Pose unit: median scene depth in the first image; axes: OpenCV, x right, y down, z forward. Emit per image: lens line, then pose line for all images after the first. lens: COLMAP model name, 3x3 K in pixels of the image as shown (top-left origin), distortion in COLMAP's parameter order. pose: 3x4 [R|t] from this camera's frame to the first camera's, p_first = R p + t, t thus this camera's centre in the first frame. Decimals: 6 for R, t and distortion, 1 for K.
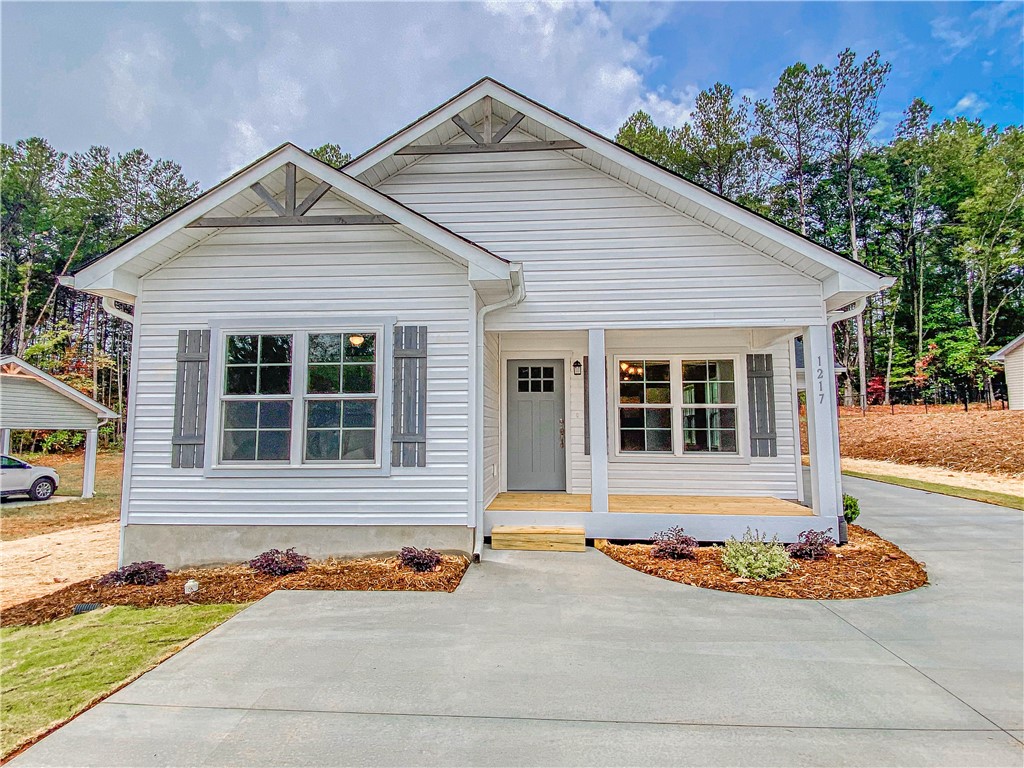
lens RADIAL K [[549.1, 0, 512.0], [0, 549.1, 384.0], [0, 0, 1]] dist [0.000410, -0.000026]
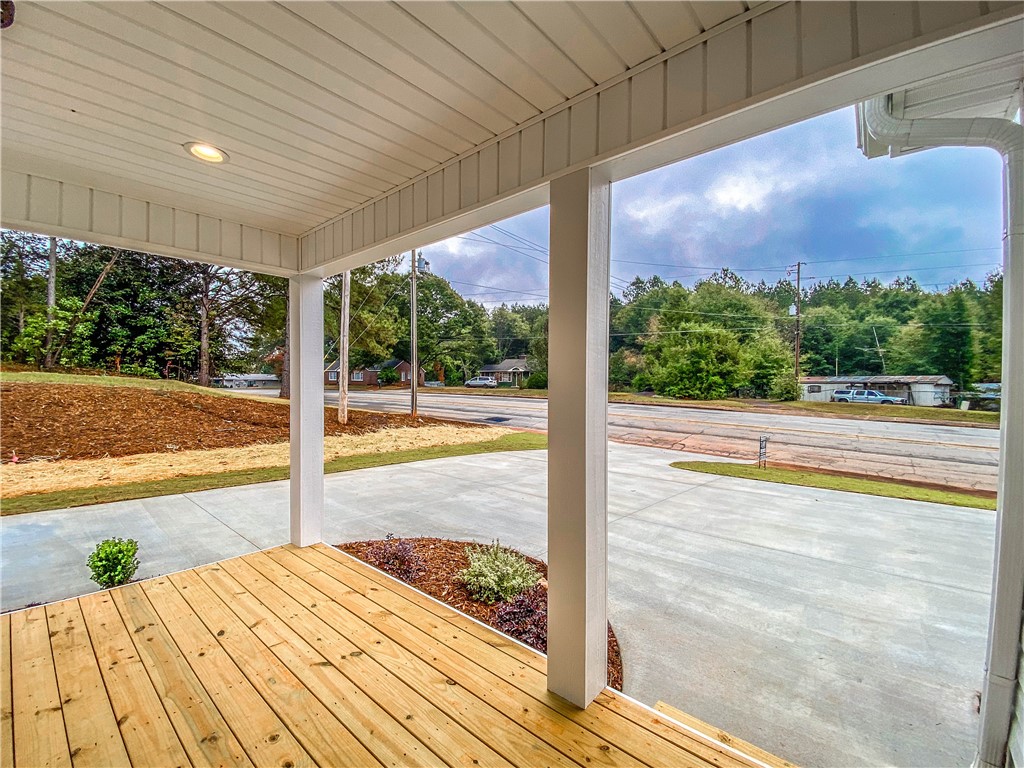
lens RADIAL K [[419.4, 0, 512.0], [0, 419.4, 384.0], [0, 0, 1]] dist [-0.000070, -0.000065]
pose [[-0.799616, -0.002182, 0.600508, 0.024968], [-0.053722, 0.996244, -0.067914, 0.040724], [-0.598104, -0.086565, -0.796729, 0.944094]]
